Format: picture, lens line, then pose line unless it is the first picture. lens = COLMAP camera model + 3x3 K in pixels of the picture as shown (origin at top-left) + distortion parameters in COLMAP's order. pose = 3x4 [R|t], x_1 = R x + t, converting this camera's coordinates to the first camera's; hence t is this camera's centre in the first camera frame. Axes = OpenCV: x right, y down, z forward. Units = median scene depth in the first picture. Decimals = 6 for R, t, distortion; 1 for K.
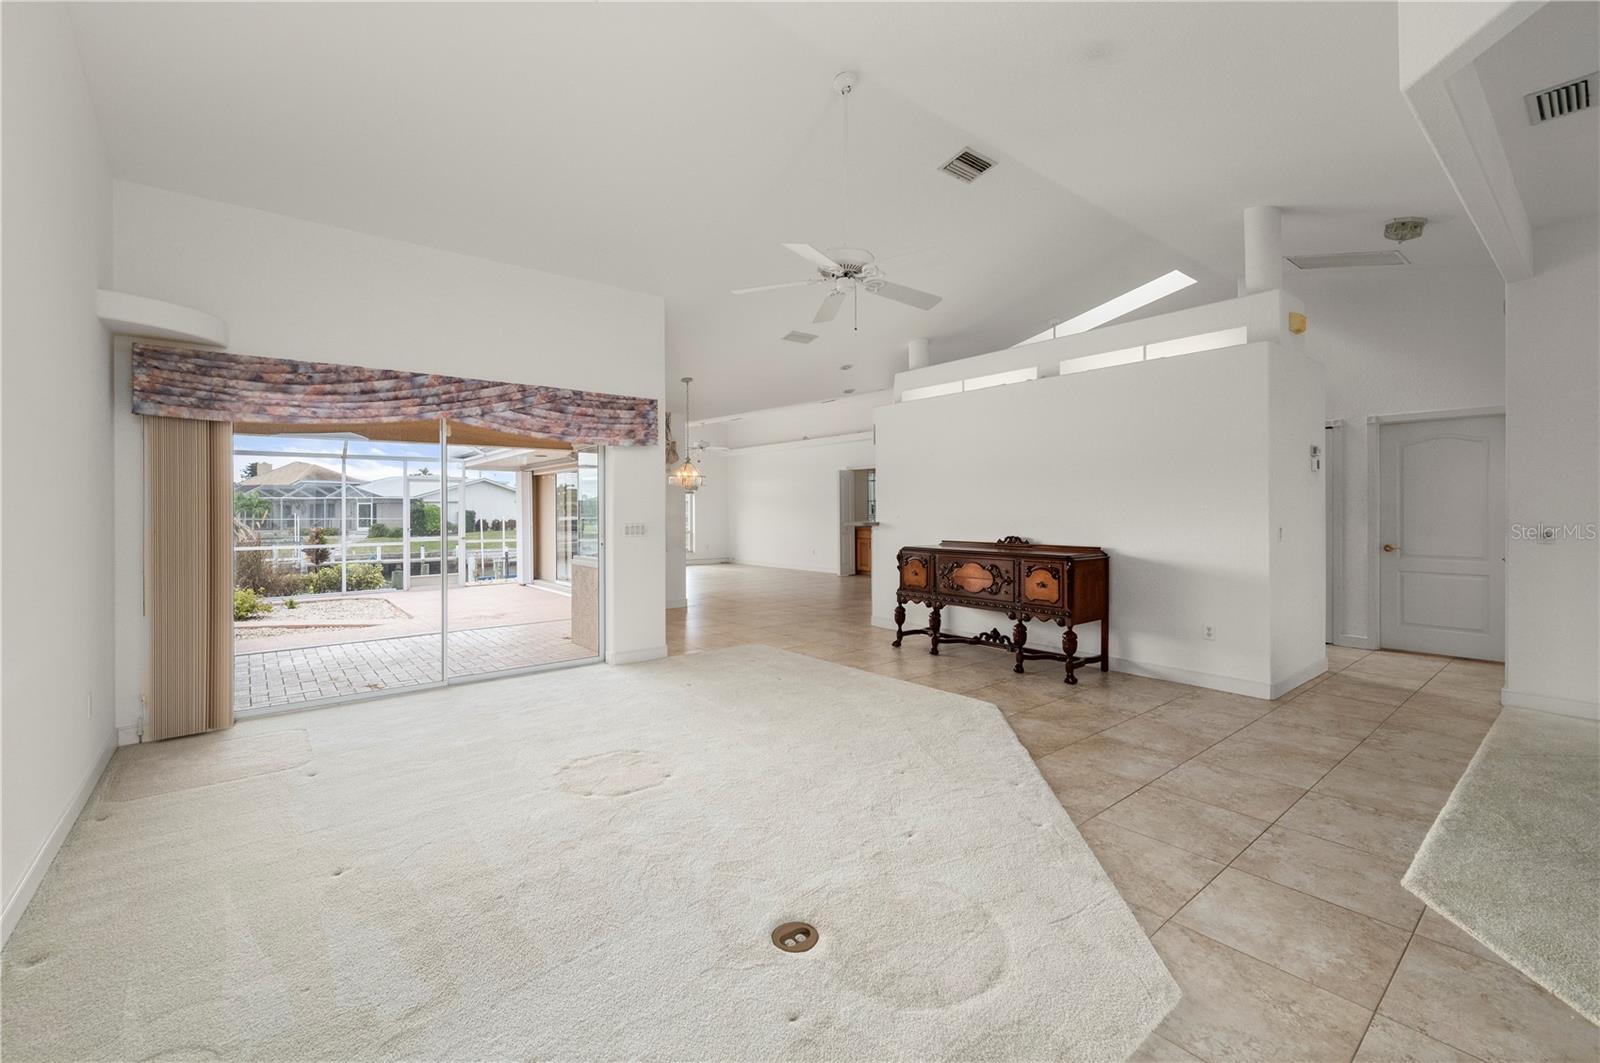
lens RADIAL K [[682.3, 0, 810.2], [0, 682.3, 519.2], [0, 0, 1]] dist [0.000664, 0.000131]
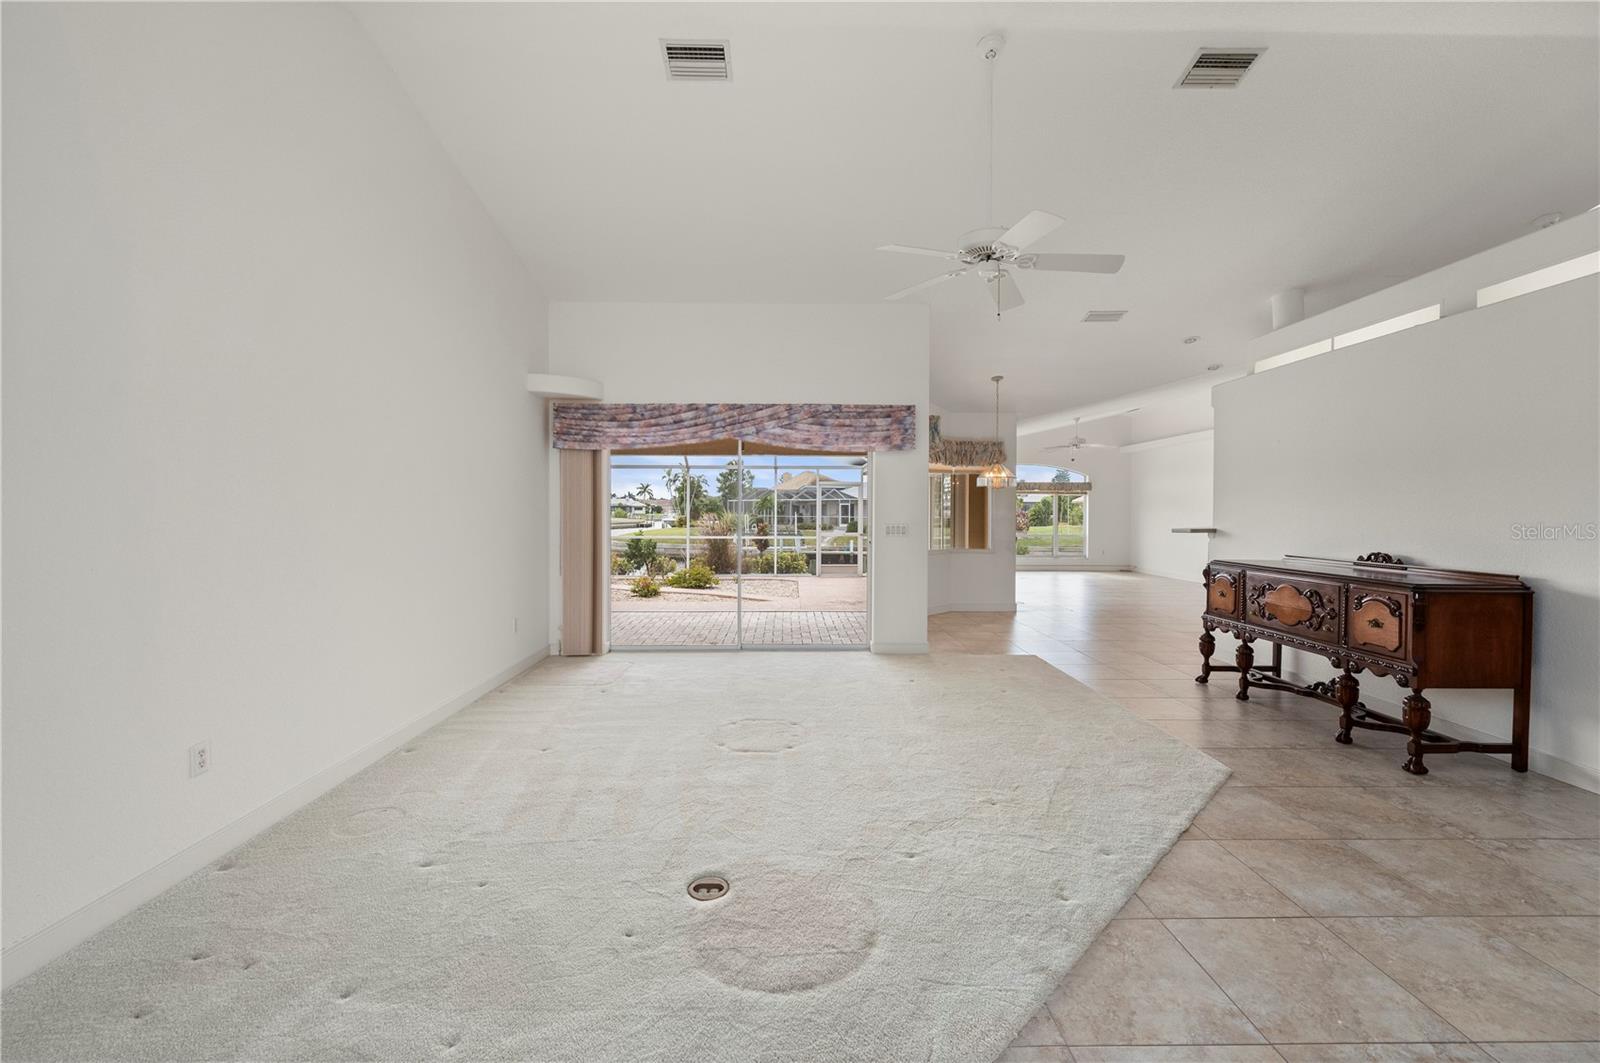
lens RADIAL K [[682.3, 0, 794.9], [0, 682.3, 527.0], [0, 0, 1]] dist [0.000664, 0.000131]
pose [[0.773267, 0.022246, -0.633691, 0.370312], [-0.015938, 0.999751, 0.015647, -0.003580], [0.633881, -0.001999, 0.773428, 0.100862]]
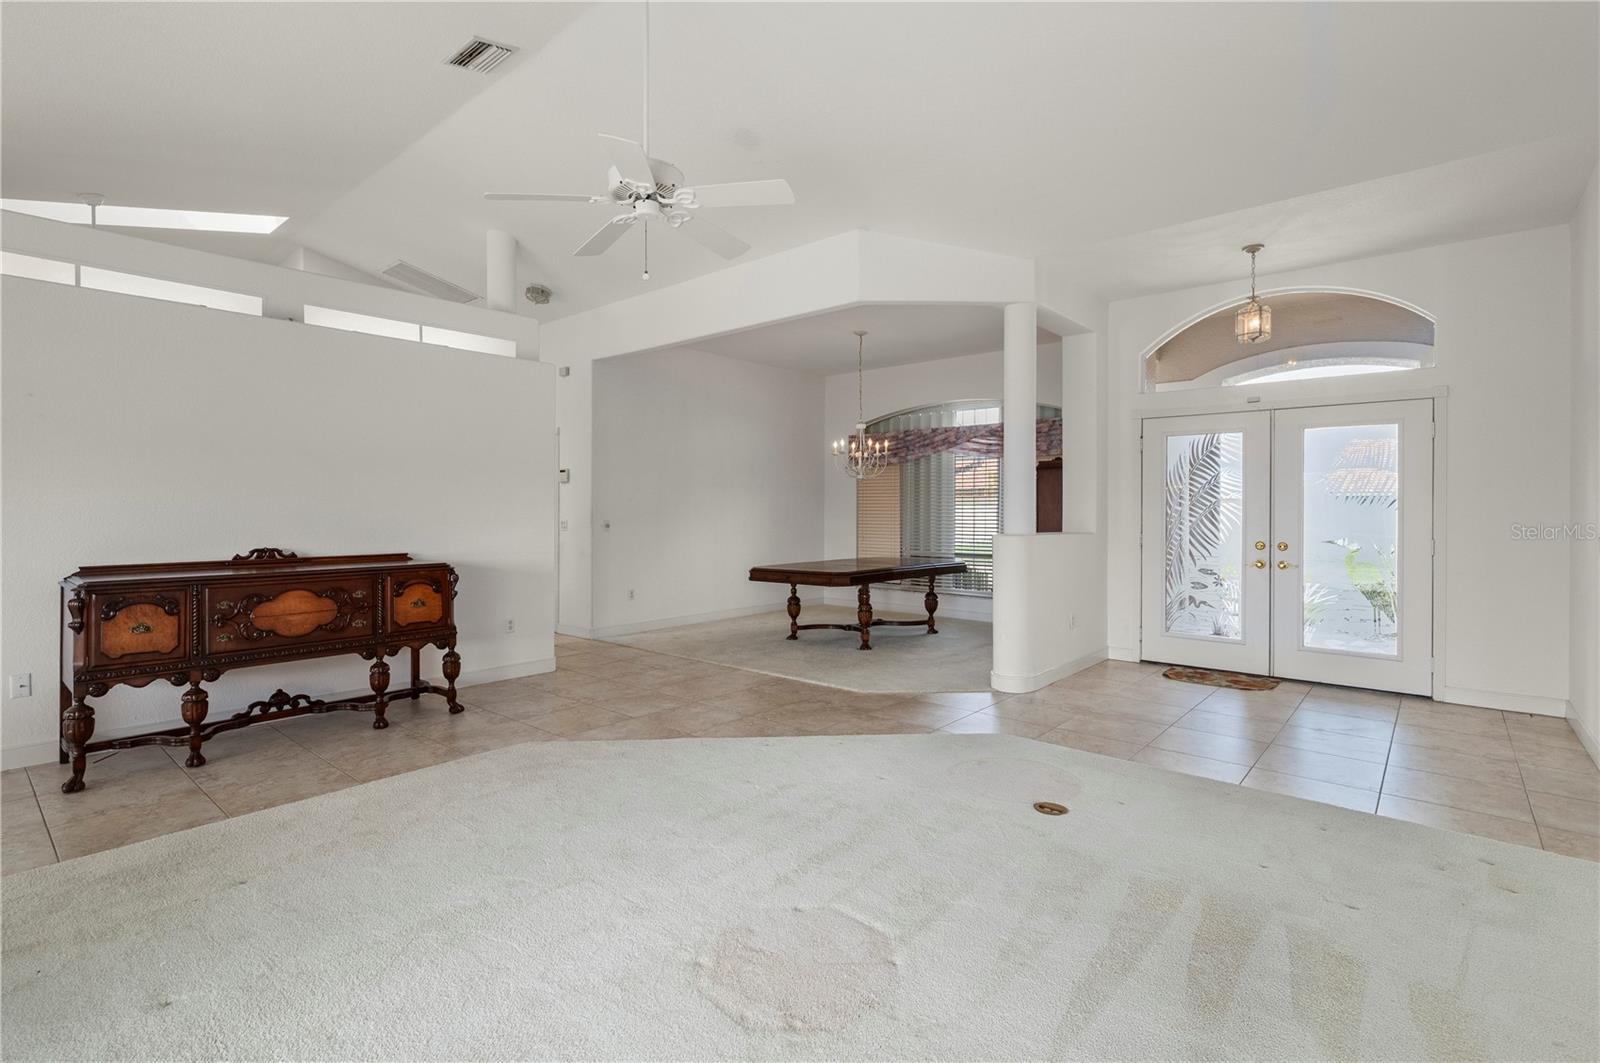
lens RADIAL K [[739.0, 0, 800.9], [0, 739.0, 515.5], [0, 0, 1]] dist [-0.005346, -0.000237]
pose [[-0.174778, -0.003901, 0.984600, -0.667331], [0.014016, 0.999881, 0.006450, -0.005263], [-0.984508, 0.014927, -0.174702, 0.822518]]
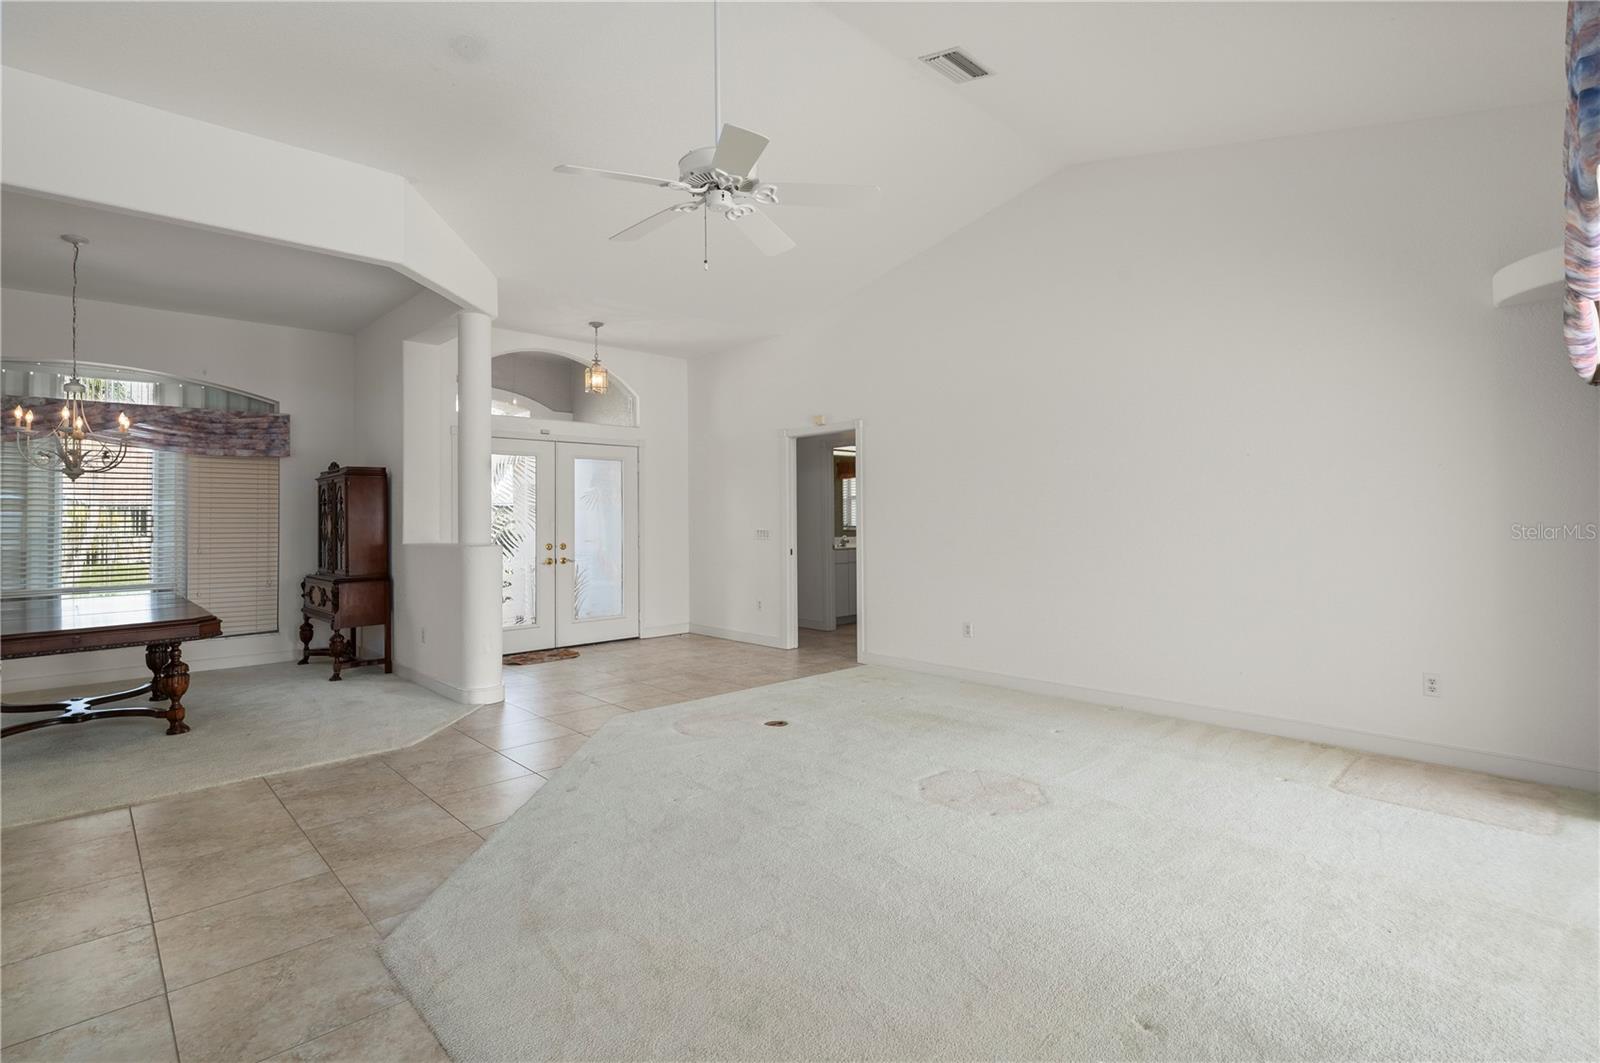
lens RADIAL K [[739.0, 0, 789.1], [0, 739.0, 502.8], [0, 0, 1]] dist [-0.005346, -0.000237]
pose [[-0.998630, 0.012284, -0.050859, 0.020341], [0.012497, 0.999914, -0.003872, -0.018066], [0.050807, -0.004502, -0.998698, 1.494316]]
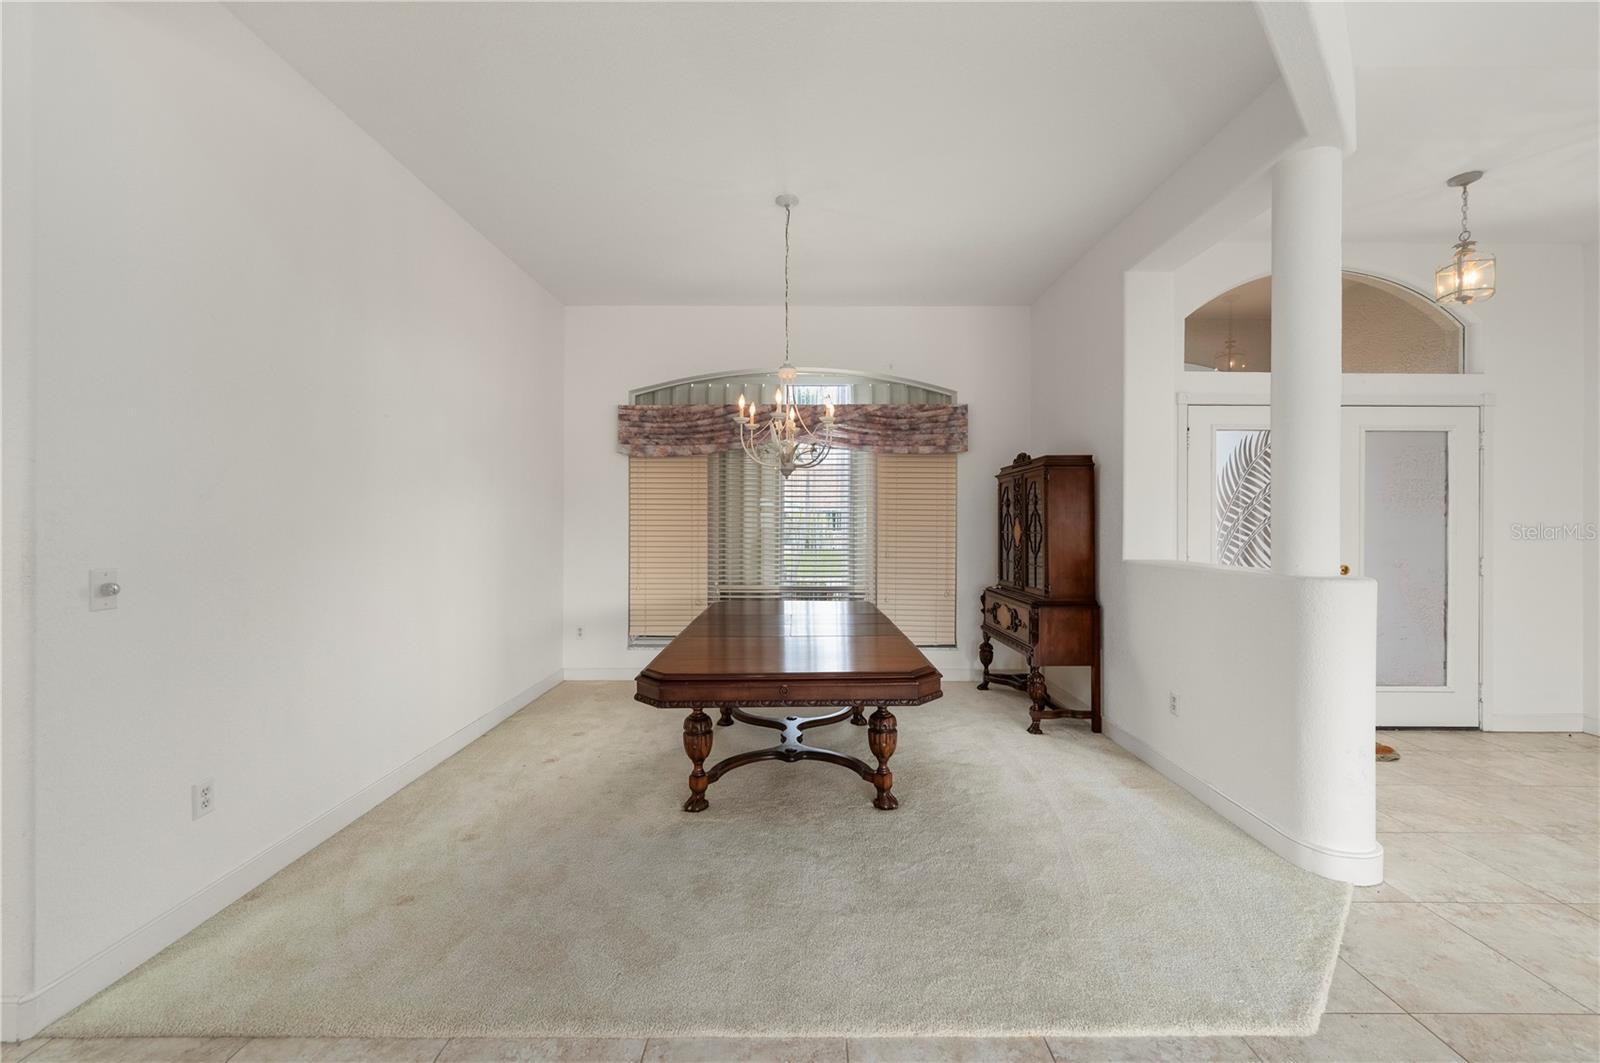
lens RADIAL K [[638.7, 0, 817.4], [0, 638.7, 520.1], [0, 0, 1]] dist [-0.004154, -0.000215]
pose [[-0.768584, 0.002140, 0.639746, 0.449946], [0.010218, 0.999908, 0.008930, -0.020232], [-0.639668, 0.013400, -0.768535, 0.980732]]
